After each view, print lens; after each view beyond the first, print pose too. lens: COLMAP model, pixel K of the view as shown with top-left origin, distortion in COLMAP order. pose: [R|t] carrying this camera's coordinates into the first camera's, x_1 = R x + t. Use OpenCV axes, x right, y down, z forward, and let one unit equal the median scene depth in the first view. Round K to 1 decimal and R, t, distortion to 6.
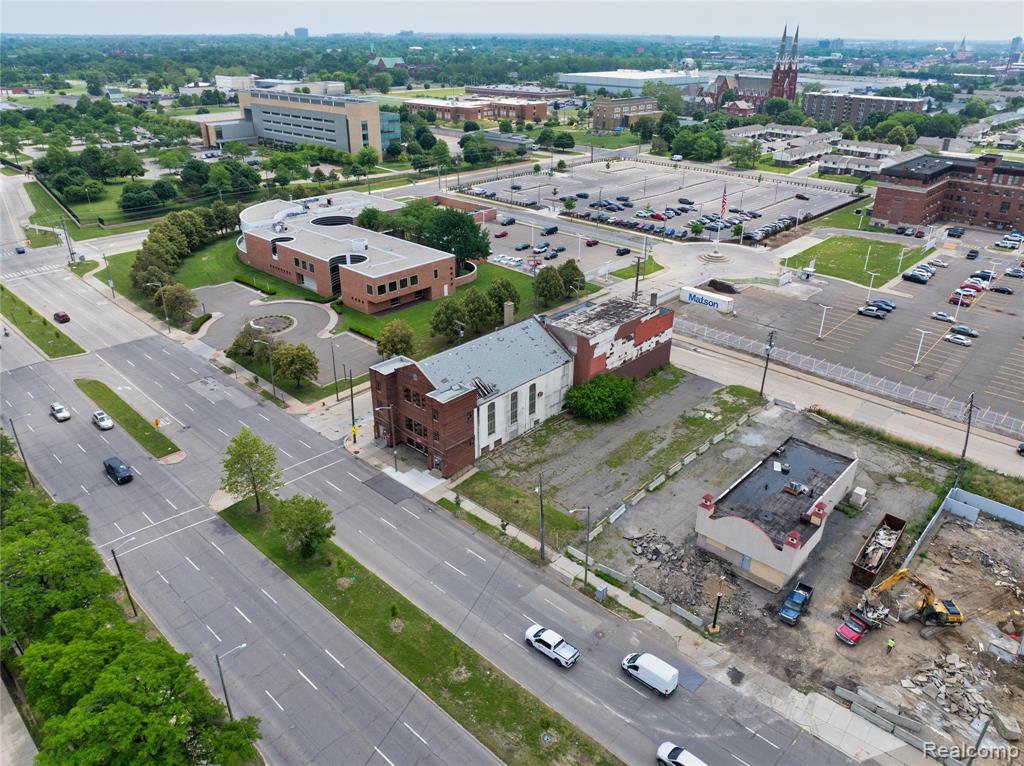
lens RADIAL K [[720.6, 0, 517.6], [0, 720.6, 373.0], [0, 0, 1]] dist [-0.044201, 0.012818]
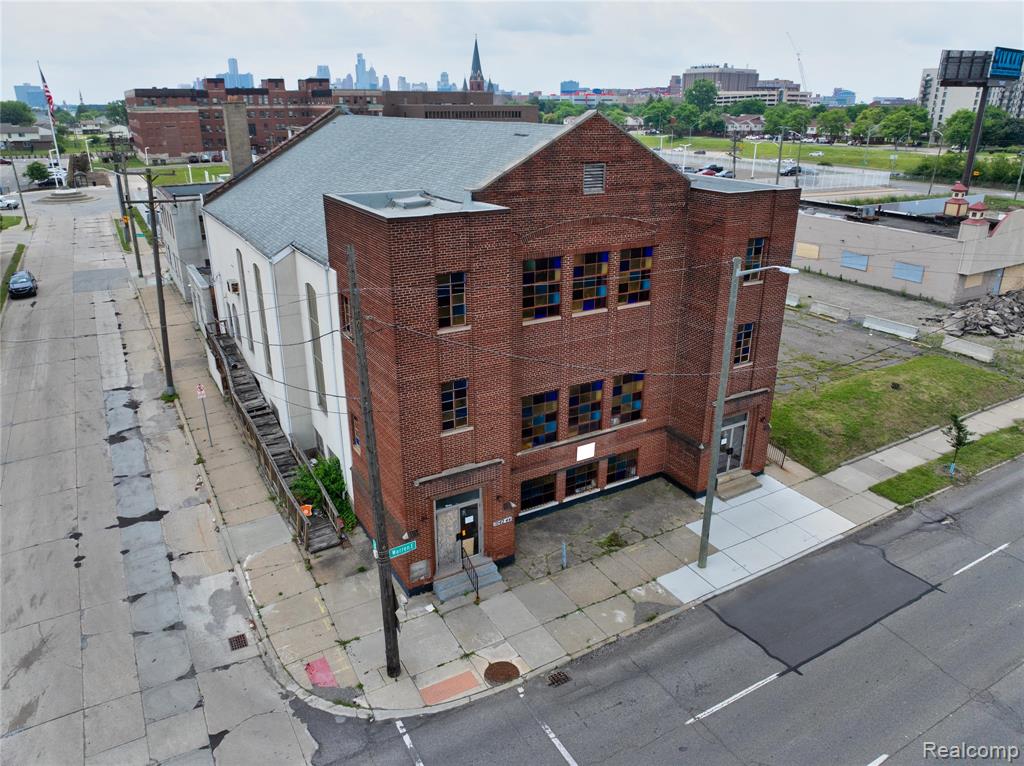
lens RADIAL K [[720.6, 0, 515.8], [0, 720.6, 377.9], [0, 0, 1]] dist [-0.044201, 0.012818]
pose [[0.291538, -0.349505, 0.890422, -0.327324], [0.411641, 0.886098, 0.213030, 0.002277], [-0.863457, 0.304428, 0.402202, 0.803960]]
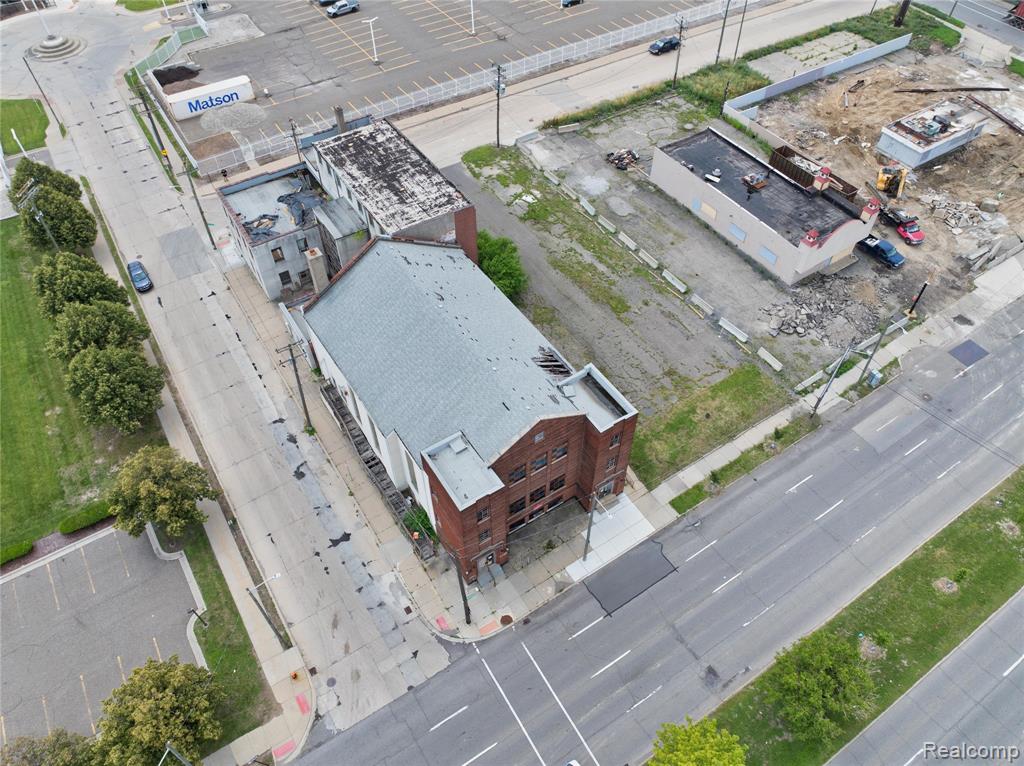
lens RADIAL K [[720.6, 0, 515.8], [0, 720.6, 380.1], [0, 0, 1]] dist [-0.044201, 0.012818]
pose [[0.244101, -0.745050, 0.620738, -0.380055], [0.420468, 0.658118, 0.624570, -0.308681], [-0.873854, 0.108542, 0.473917, 0.643156]]
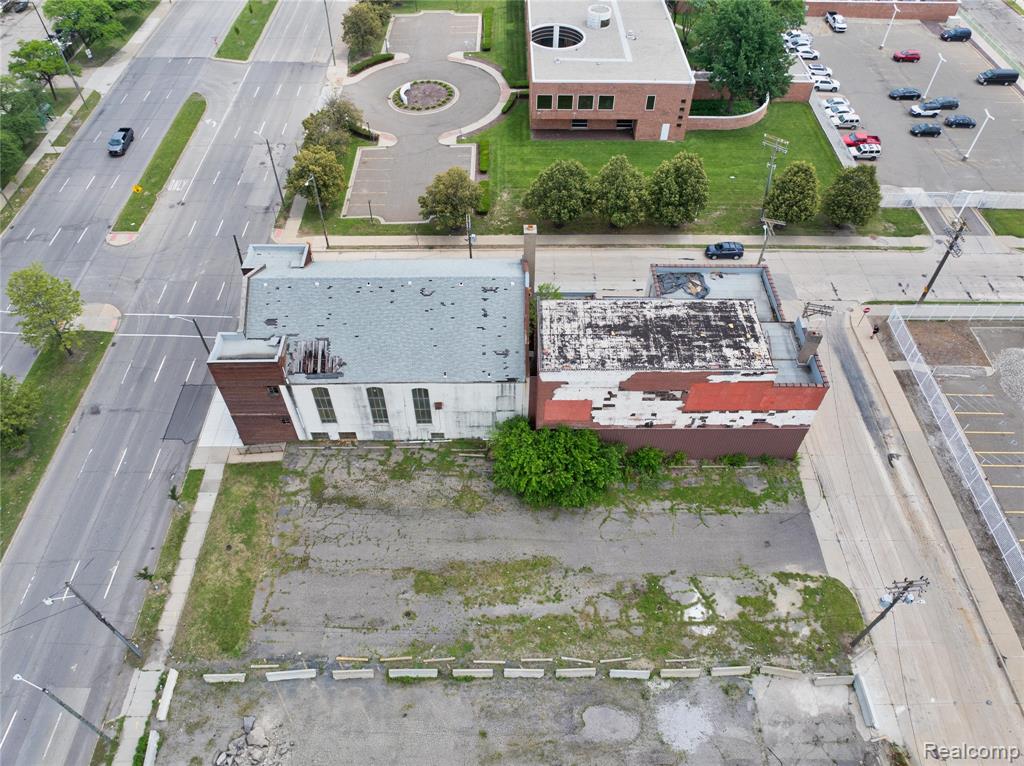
lens RADIAL K [[720.6, 0, 517.7], [0, 720.6, 378.9], [0, 0, 1]] dist [-0.044201, 0.012818]
pose [[0.689126, 0.544860, -0.477738, 0.326024], [-0.316907, 0.819491, 0.477498, -0.275000], [0.651671, -0.177657, 0.737402, 0.561655]]
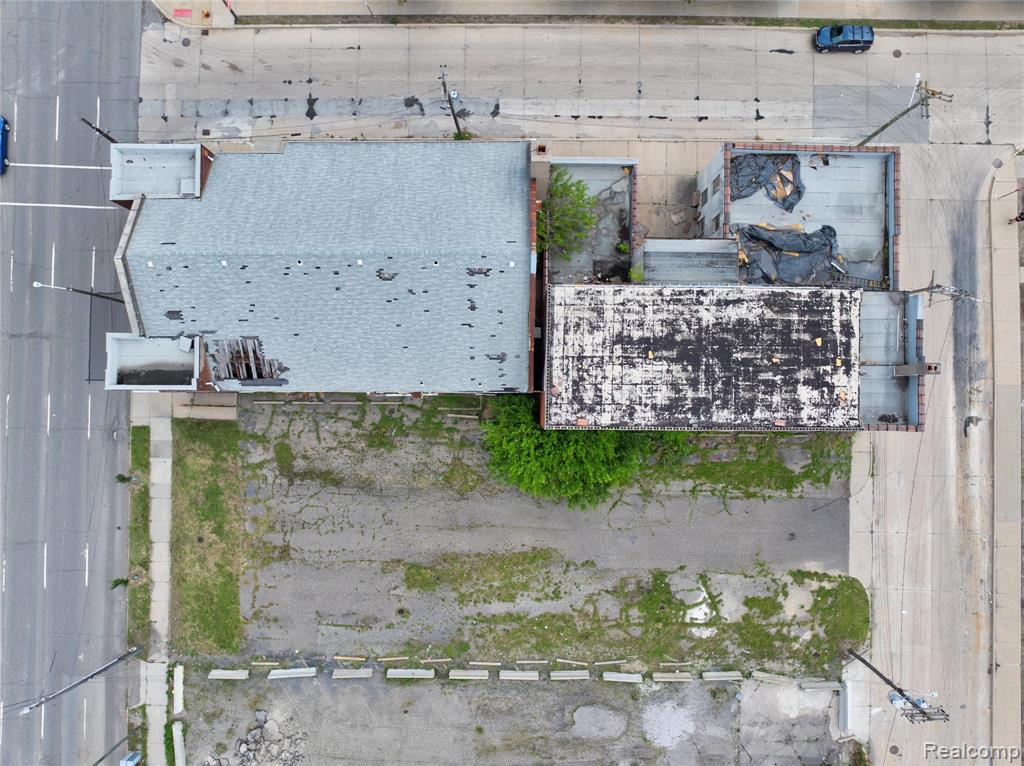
lens RADIAL K [[720.6, 0, 517.1], [0, 720.6, 379.6], [0, 0, 1]] dist [-0.044201, 0.012818]
pose [[0.673633, 0.738658, -0.024564, 0.074234], [-0.313088, 0.315318, 0.895852, -0.385855], [0.669473, -0.595785, 0.443673, 0.780580]]
